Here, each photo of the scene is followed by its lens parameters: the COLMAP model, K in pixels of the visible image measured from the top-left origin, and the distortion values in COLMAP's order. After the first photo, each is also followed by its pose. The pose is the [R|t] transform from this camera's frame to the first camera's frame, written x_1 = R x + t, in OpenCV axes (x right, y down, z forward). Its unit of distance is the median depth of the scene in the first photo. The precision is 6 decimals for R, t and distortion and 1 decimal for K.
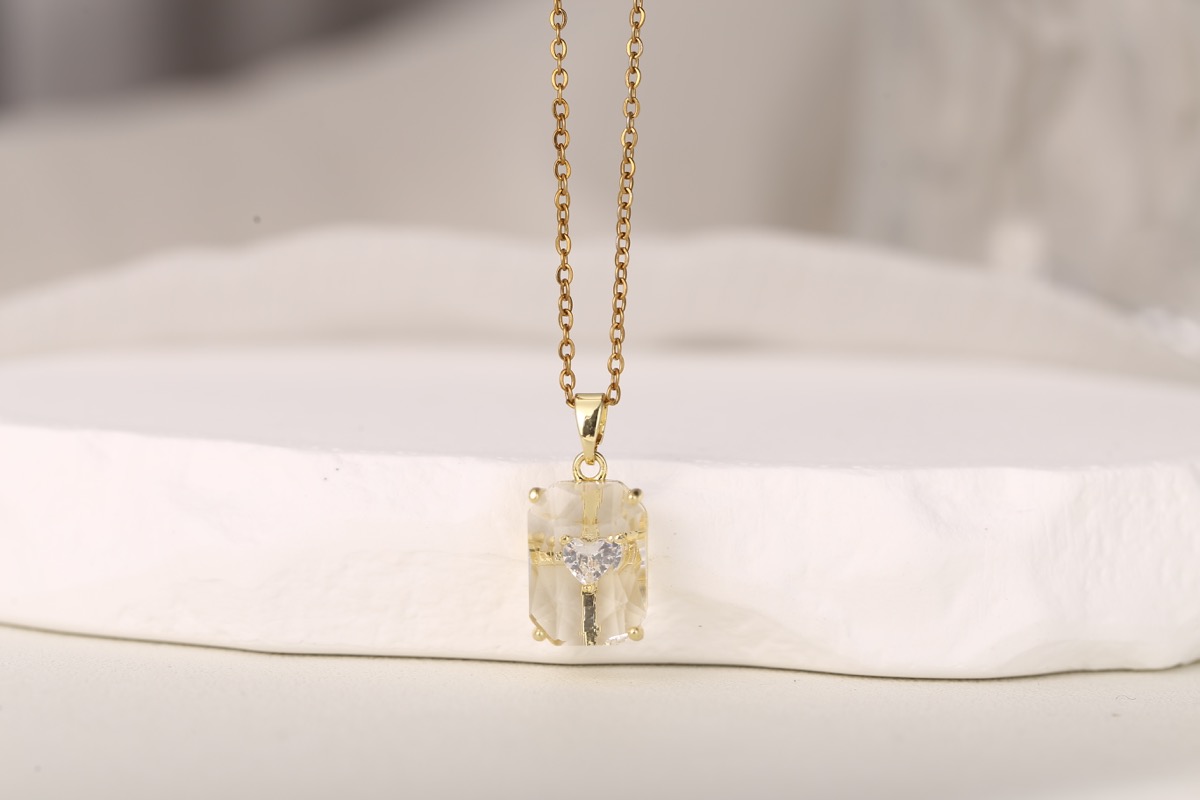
lens RADIAL K [[6171.7, 0, 605.5], [0, 6171.7, 398.2], [0, 0, 1]] dist [0.071104, 0.000000]
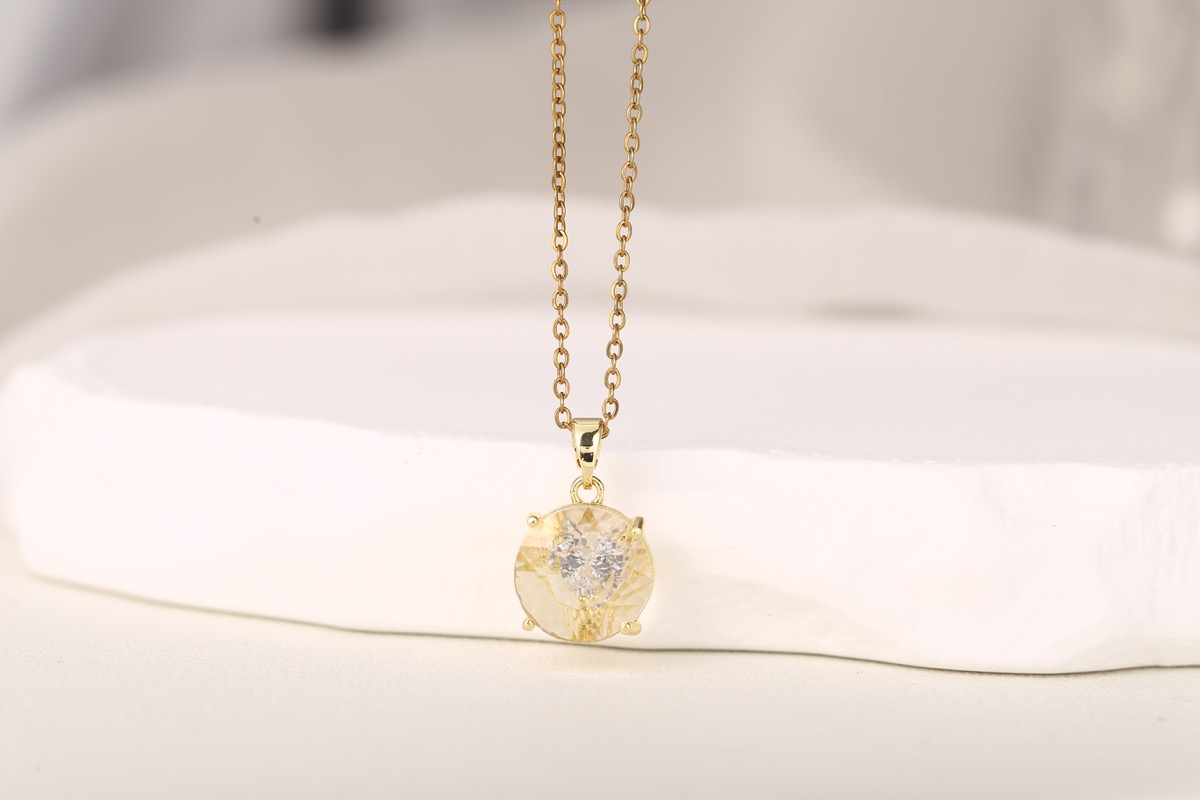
lens RADIAL K [[6171.7, 0, 595.3], [0, 6171.7, 405.1], [0, 0, 1]] dist [0.071104, 0.000000]
pose [[0.991992, 0.019622, -0.124765, 0.112057], [-0.015664, 0.999345, 0.032624, -0.029974], [0.125324, -0.030408, 0.991650, -0.006595]]
